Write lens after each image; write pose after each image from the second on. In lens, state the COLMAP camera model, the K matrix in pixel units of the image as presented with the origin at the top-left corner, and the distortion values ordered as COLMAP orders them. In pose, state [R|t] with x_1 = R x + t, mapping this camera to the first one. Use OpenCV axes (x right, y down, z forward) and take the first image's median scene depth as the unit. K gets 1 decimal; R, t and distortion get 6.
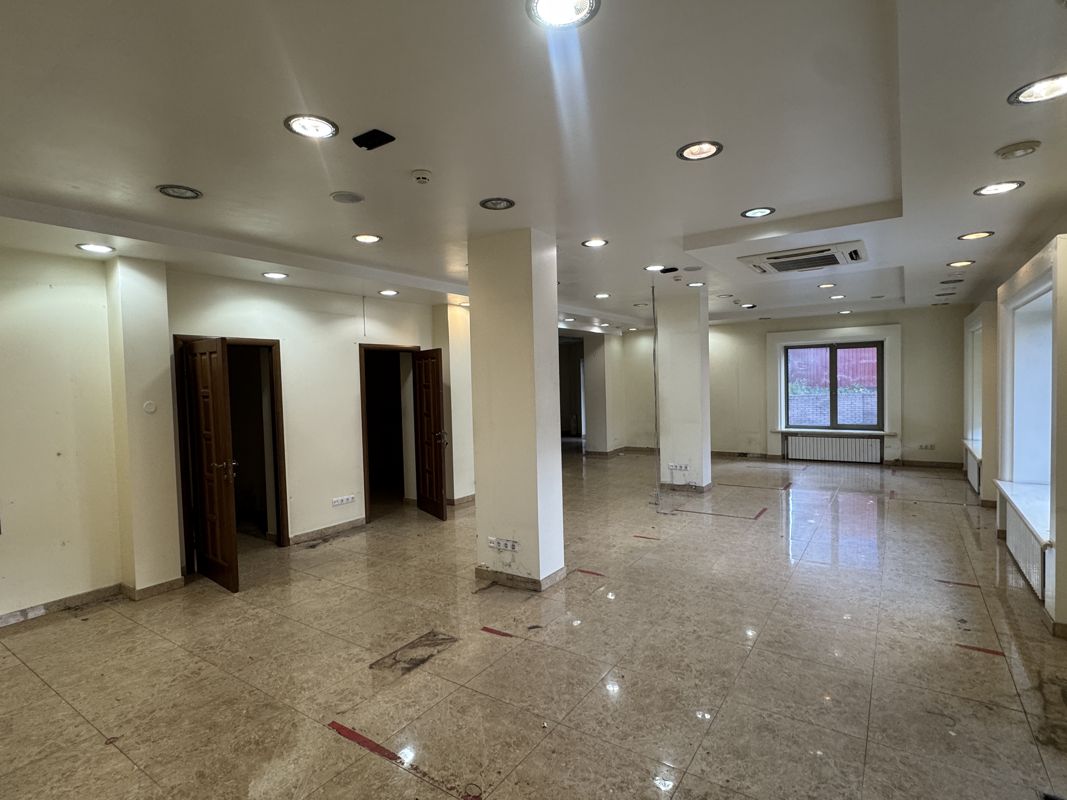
lens RADIAL K [[544.0, 0, 529.9], [0, 544.0, 397.6], [0, 0, 1]] dist [-0.003538, 0.001811]
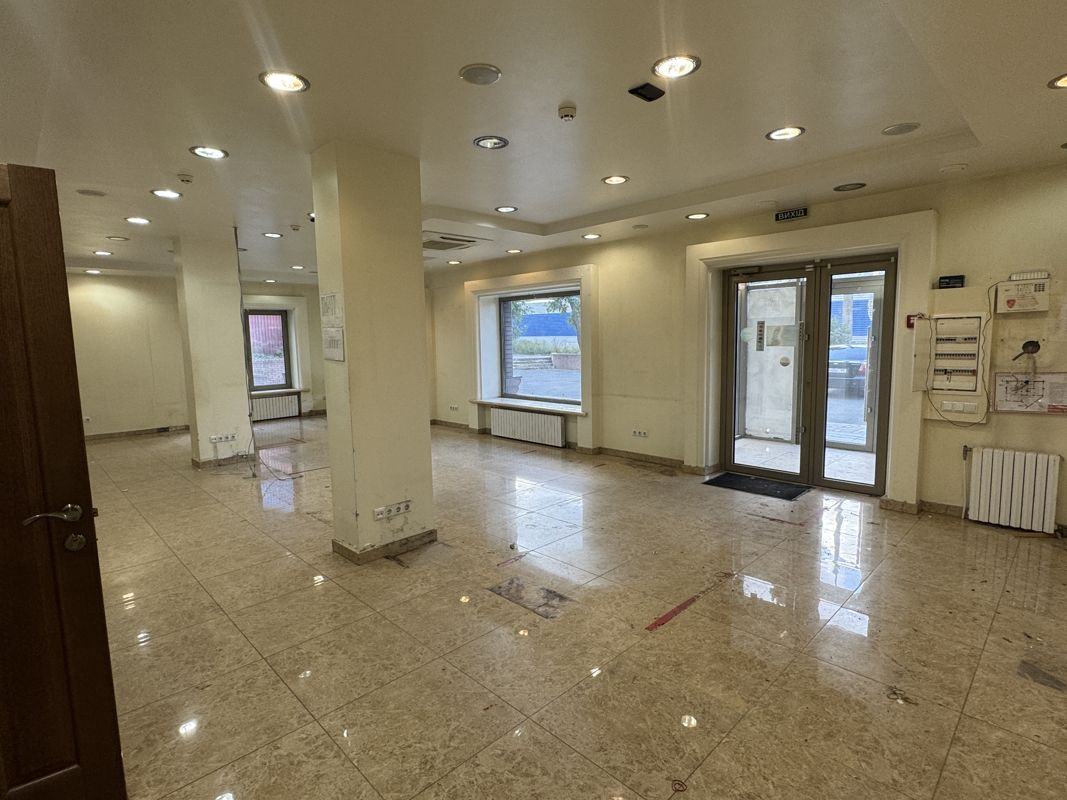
lens RADIAL K [[544.0, 0, 529.9], [0, 544.0, 397.6], [0, 0, 1]] dist [-0.003538, 0.001811]
pose [[0.200169, -0.085645, 0.976011, -0.849926], [0.044784, 0.995931, 0.078208, 0.027698], [-0.978737, 0.028055, 0.203190, 0.594846]]
